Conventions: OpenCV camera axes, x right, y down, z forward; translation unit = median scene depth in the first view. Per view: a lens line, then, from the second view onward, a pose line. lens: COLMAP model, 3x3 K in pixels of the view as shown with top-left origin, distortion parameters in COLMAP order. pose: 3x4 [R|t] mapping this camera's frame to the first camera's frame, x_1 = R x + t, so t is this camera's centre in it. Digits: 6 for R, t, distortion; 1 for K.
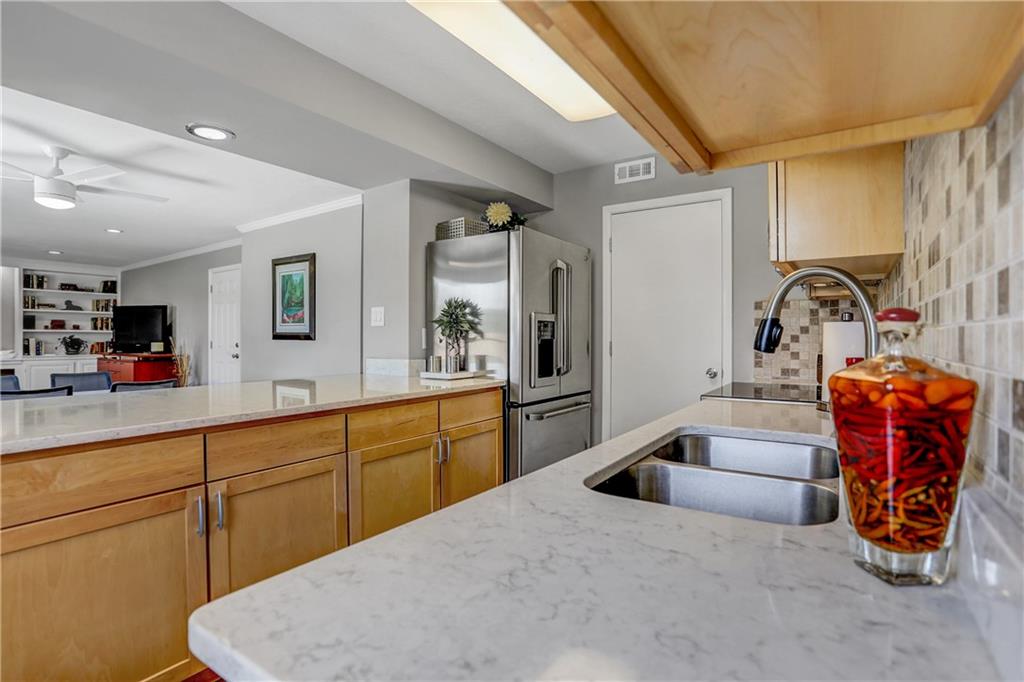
lens RADIAL K [[510.7, 0, 510.0], [0, 510.7, 344.1], [0, 0, 1]] dist [-0.059552, 0.022942]
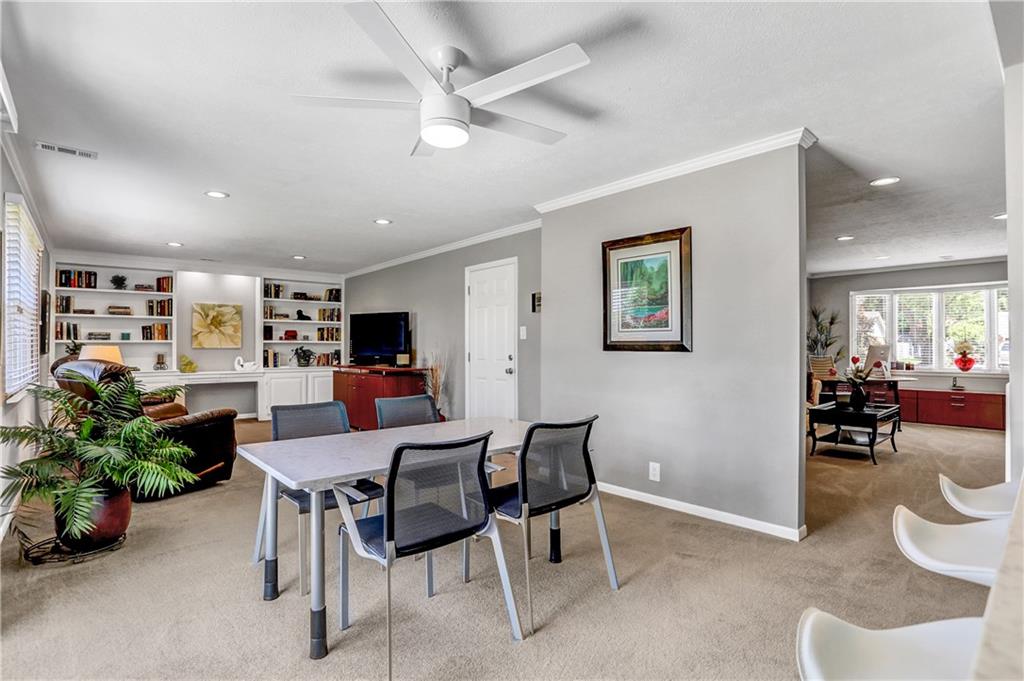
lens RADIAL K [[510.7, 0, 500.0], [0, 510.7, 343.8], [0, 0, 1]] dist [-0.059552, 0.022942]
pose [[0.967724, -0.008151, -0.251882, -0.289789], [0.003410, 0.999809, -0.019251, -0.003100], [0.251990, 0.017771, 0.967567, 0.162456]]
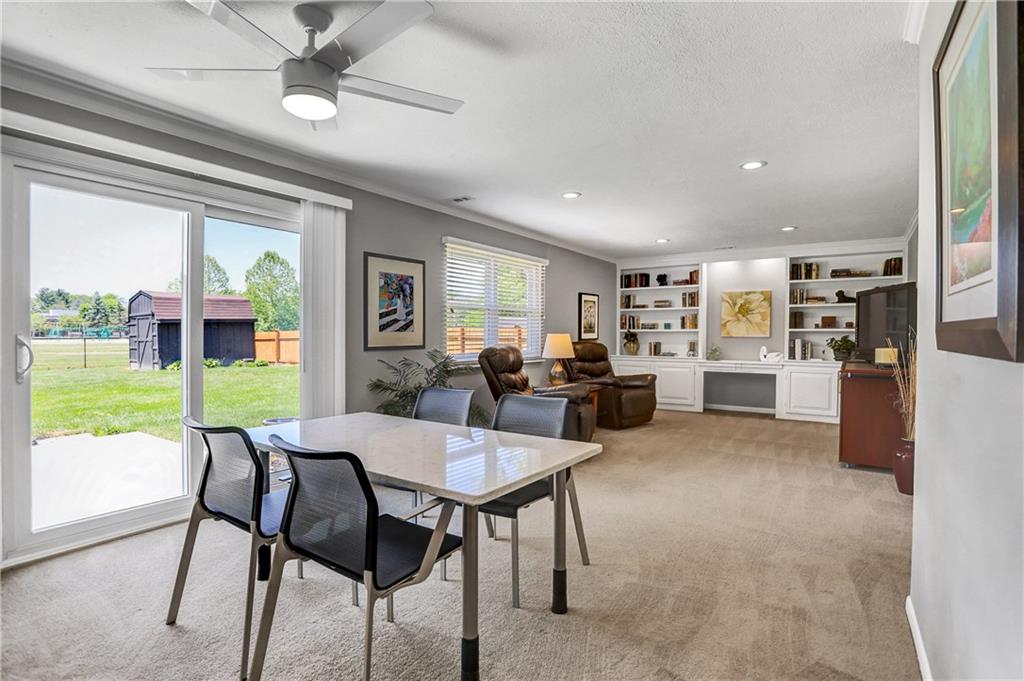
lens RADIAL K [[510.7, 0, 551.2], [0, 510.7, 333.8], [0, 0, 1]] dist [-0.059552, 0.022942]
pose [[0.033805, -0.007539, -0.999400, -0.130375], [-0.018117, 0.999803, -0.008155, -0.006504], [0.999264, 0.018382, 0.033662, 0.546890]]
